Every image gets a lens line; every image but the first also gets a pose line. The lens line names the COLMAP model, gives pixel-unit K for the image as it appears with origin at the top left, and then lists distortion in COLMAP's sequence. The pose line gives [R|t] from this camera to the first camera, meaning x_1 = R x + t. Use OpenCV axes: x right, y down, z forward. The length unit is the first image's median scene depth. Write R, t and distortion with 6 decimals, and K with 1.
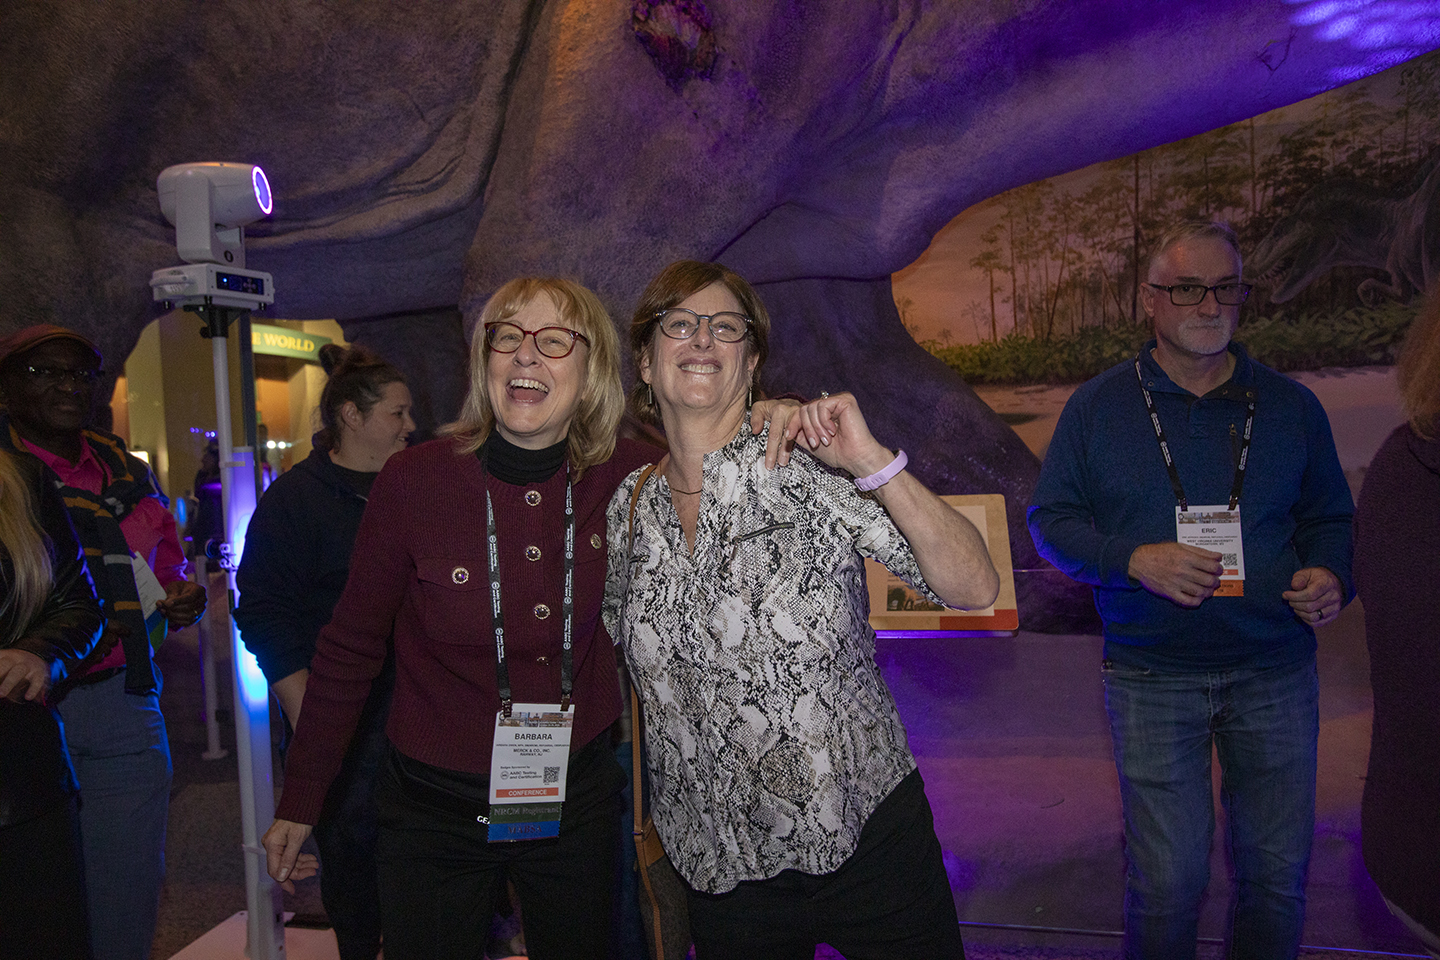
lens RADIAL K [[985.7, 0, 716.0], [0, 985.7, 479.3], [0, 0, 1]] dist [-0.049132, 0.068186]
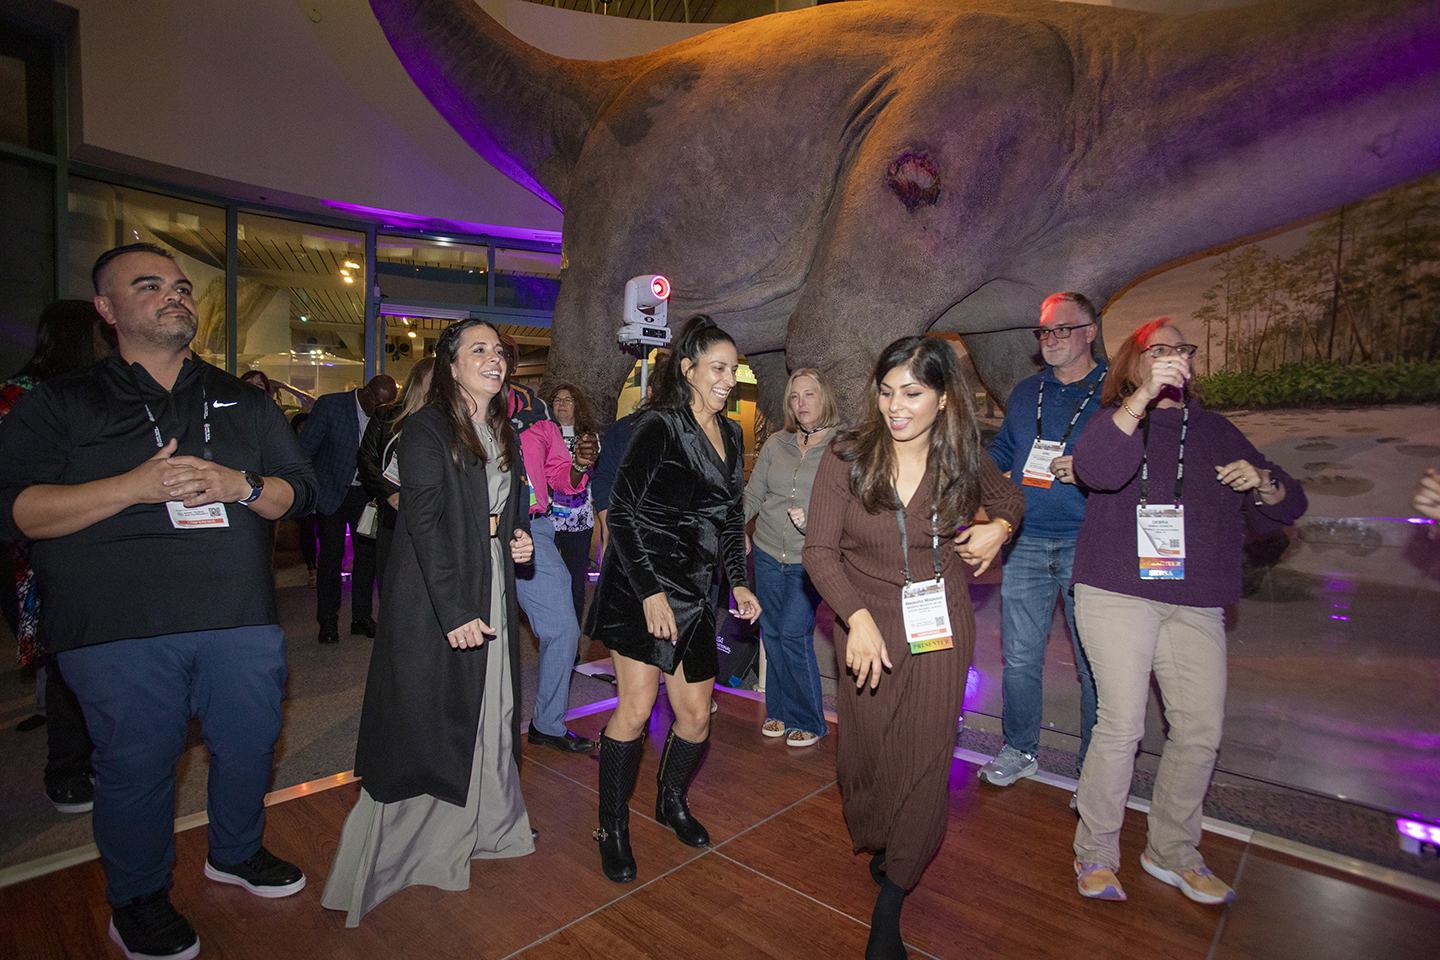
lens RADIAL K [[754.4, 0, 720.0], [0, 754.4, 480.0], [0, 0, 1]] dist [-0.050852, 0.035047]
pose [[0.880369, 0.075510, -0.468240, 0.223028], [-0.081069, 0.996674, 0.008303, 0.046591], [0.467309, 0.030650, 0.883562, -0.181984]]
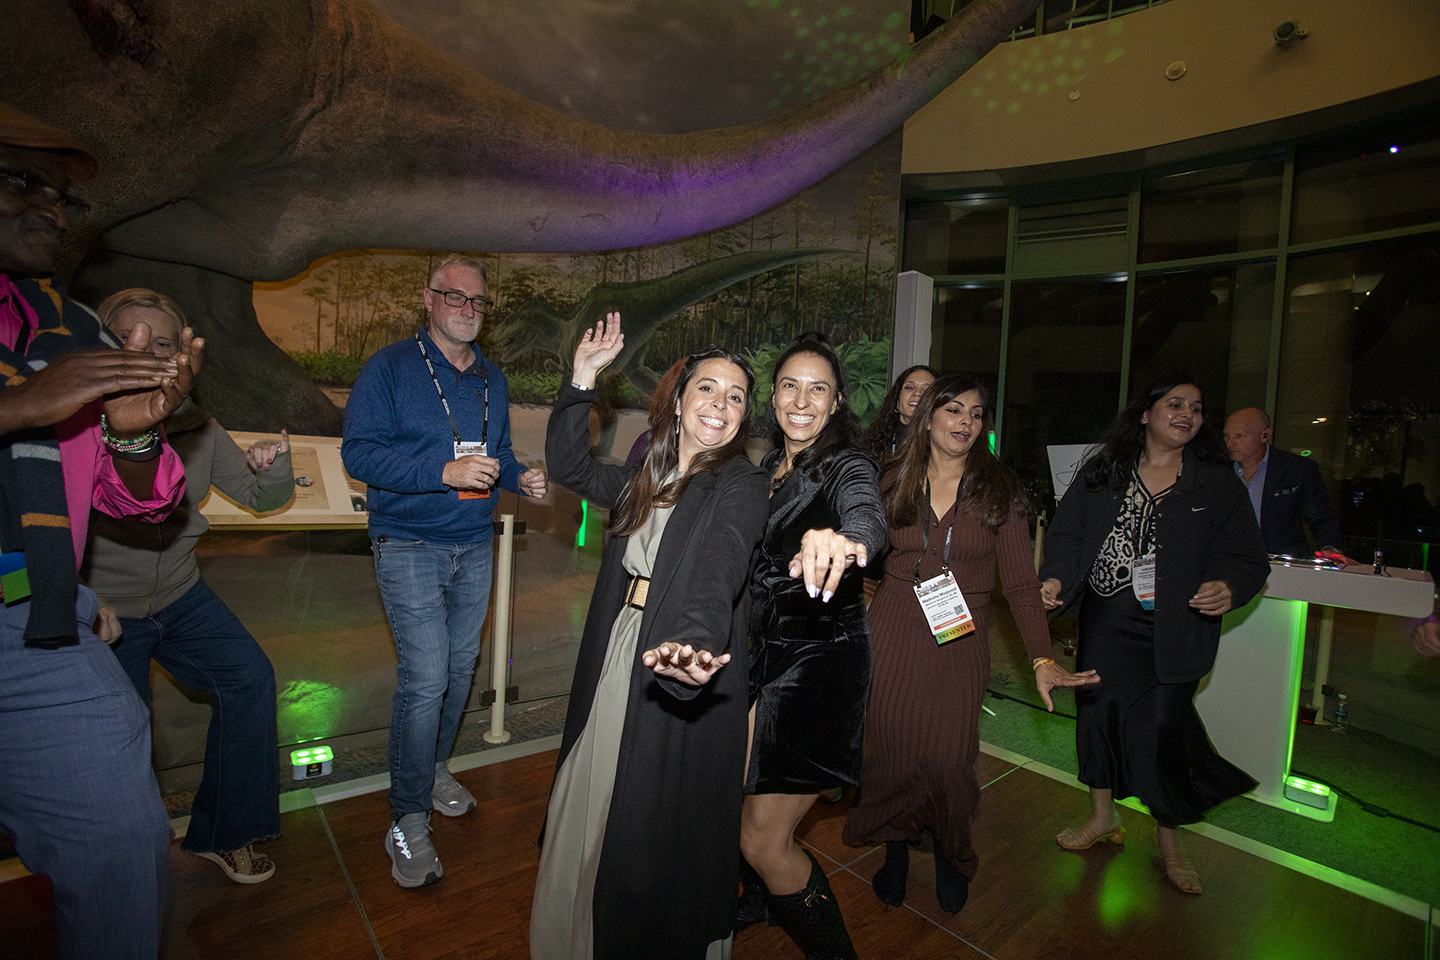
lens RADIAL K [[669.0, 0, 714.9], [0, 669.0, 482.0], [0, 0, 1]] dist [-0.080635, 0.036119]
pose [[0.582611, 0.058340, 0.810654, -0.146572], [-0.053668, 0.998005, -0.033252, 0.050010], [-0.810977, -0.024133, 0.584580, 0.008134]]
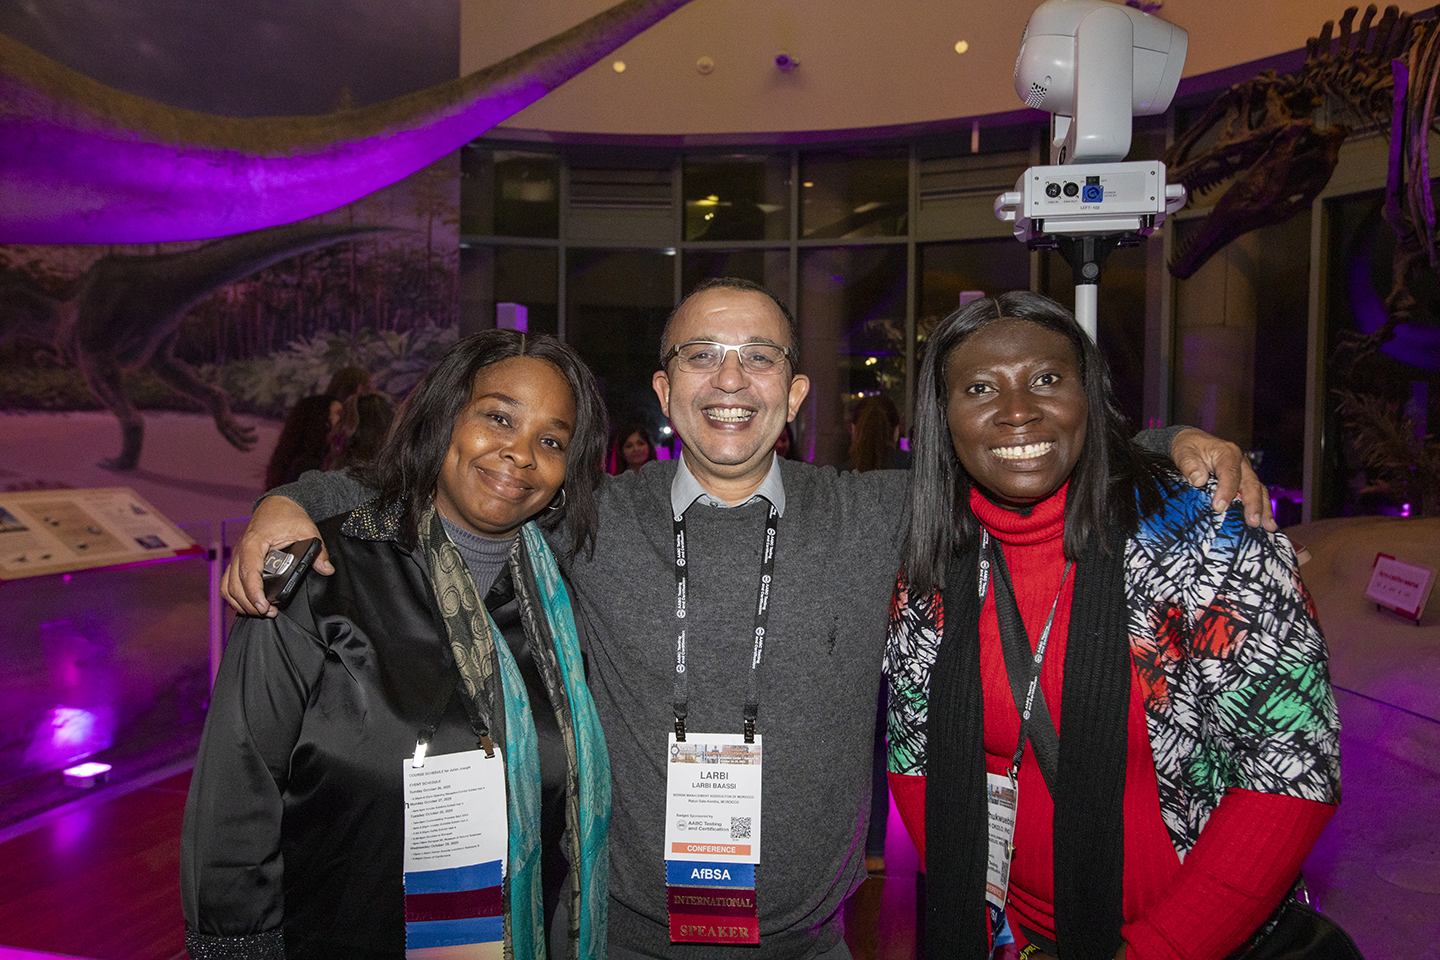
lens RADIAL K [[1060.0, 0, 720.0], [0, 1060.0, 480.0], [0, 0, 1]] dist [-0.001968, 0.004767]
pose [[0.036841, 0.007536, 0.999293, -0.826046], [0.031731, 0.999459, -0.008707, 0.031338], [-0.998817, 0.032030, 0.036582, -0.052653]]
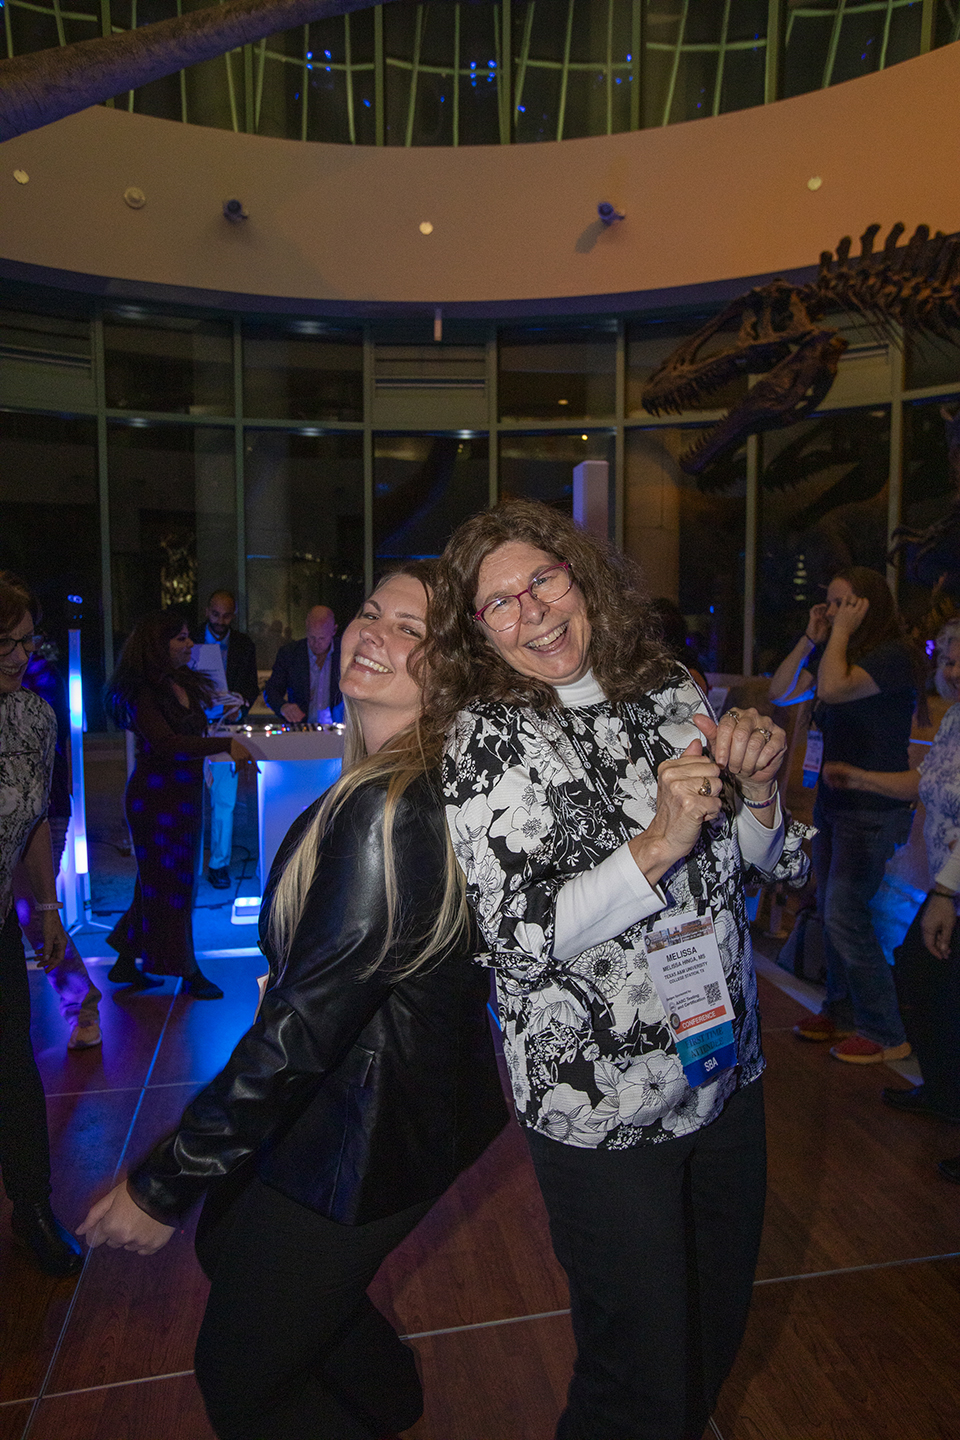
lens RADIAL K [[918.1, 0, 482.4], [0, 918.1, 721.4], [0, 0, 1]] dist [-0.078975, 0.087988]
pose [[-0.419226, -0.032798, 0.907289, -0.380992], [0.058717, 0.996276, 0.063145, 0.010249], [-0.905981, 0.079745, -0.415739, 0.209102]]
